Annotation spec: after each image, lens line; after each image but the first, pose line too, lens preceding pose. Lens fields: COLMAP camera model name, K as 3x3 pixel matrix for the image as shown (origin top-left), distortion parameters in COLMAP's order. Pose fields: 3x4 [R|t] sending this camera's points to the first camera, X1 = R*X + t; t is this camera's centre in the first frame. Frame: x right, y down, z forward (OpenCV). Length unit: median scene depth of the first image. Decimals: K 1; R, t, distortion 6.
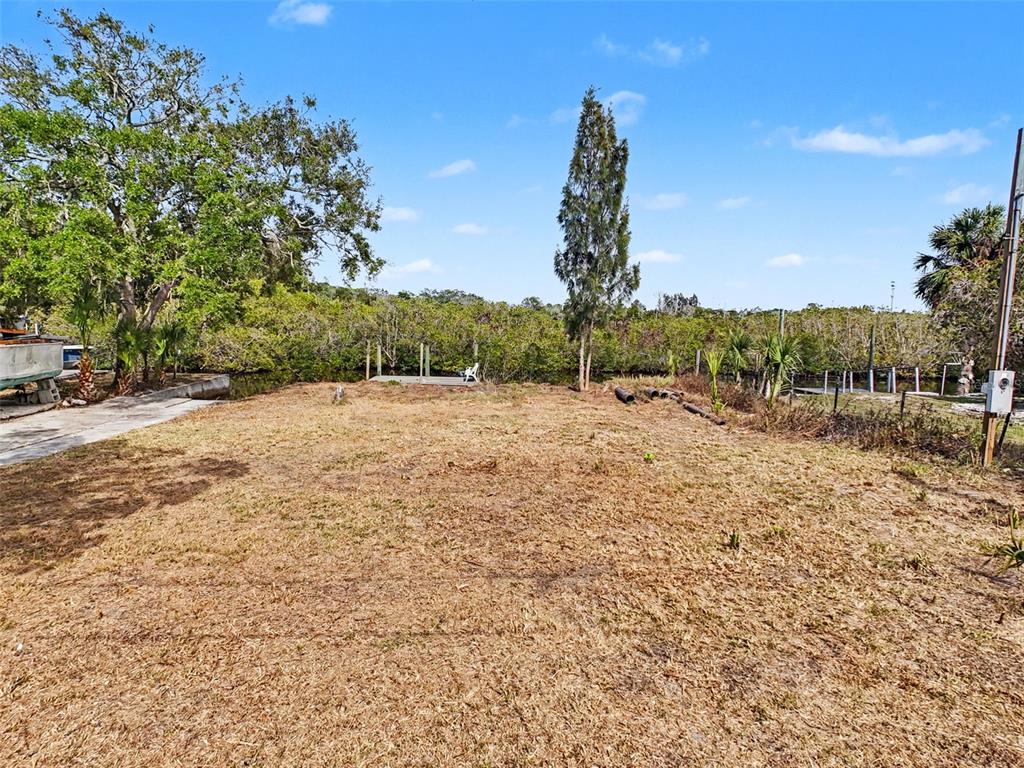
lens RADIAL K [[618.8, 0, 505.2], [0, 618.8, 378.5], [0, 0, 1]] dist [0.011376, -0.024236]
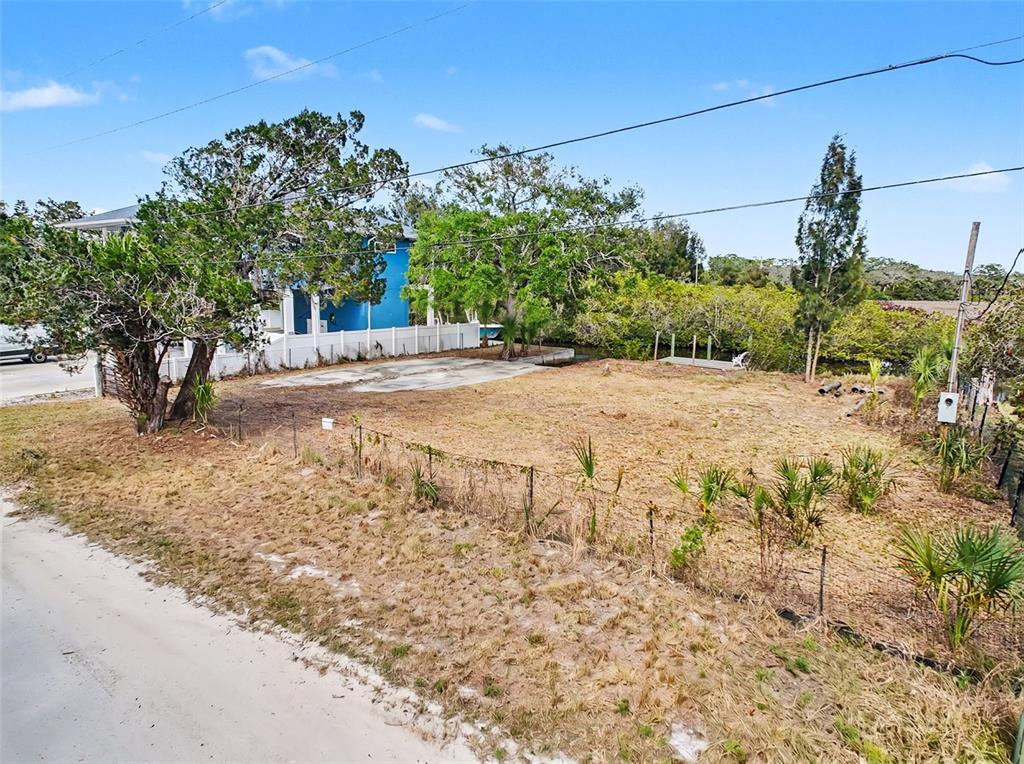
lens RADIAL K [[618.8, 0, 511.7], [0, 618.8, 363.6], [0, 0, 1]] dist [0.011376, -0.024236]
pose [[0.806708, 0.076779, -0.585942, 0.371314], [-0.060474, 0.997044, 0.047388, -0.040122], [0.587848, -0.002794, 0.808966, -0.344193]]
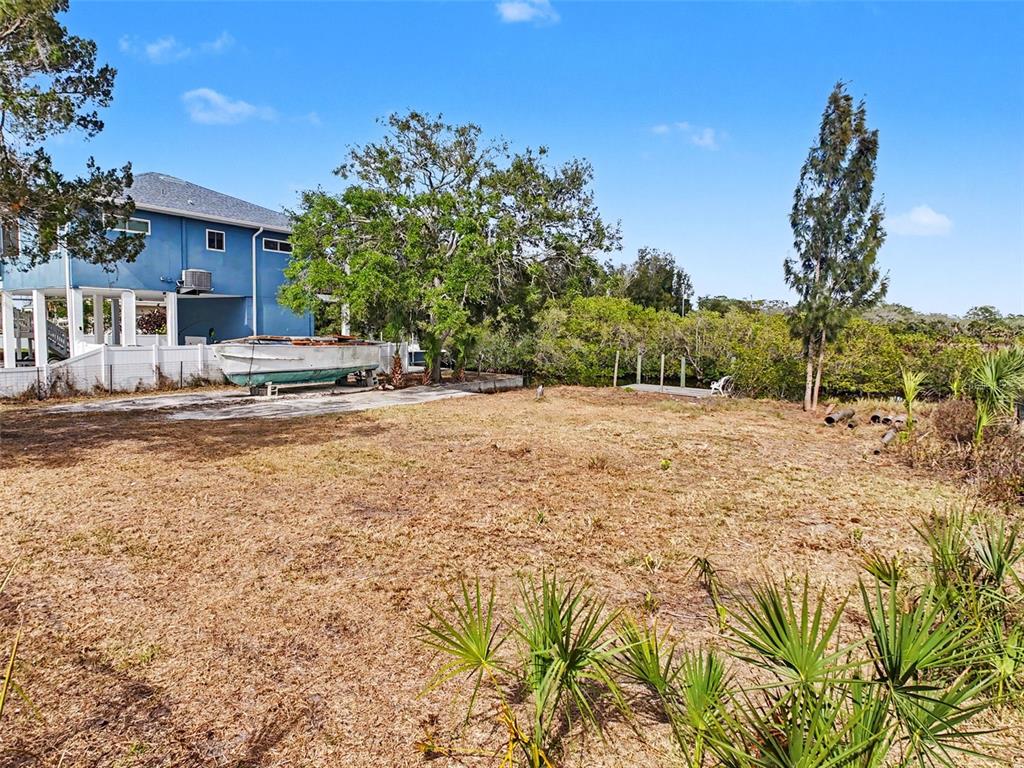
lens RADIAL K [[618.8, 0, 507.4], [0, 618.8, 379.6], [0, 0, 1]] dist [0.011376, -0.024236]
pose [[0.809035, 0.051305, -0.585517, 0.299970], [-0.062421, 0.998049, 0.001202, 0.001228], [0.584437, 0.035576, 0.810659, -0.000459]]
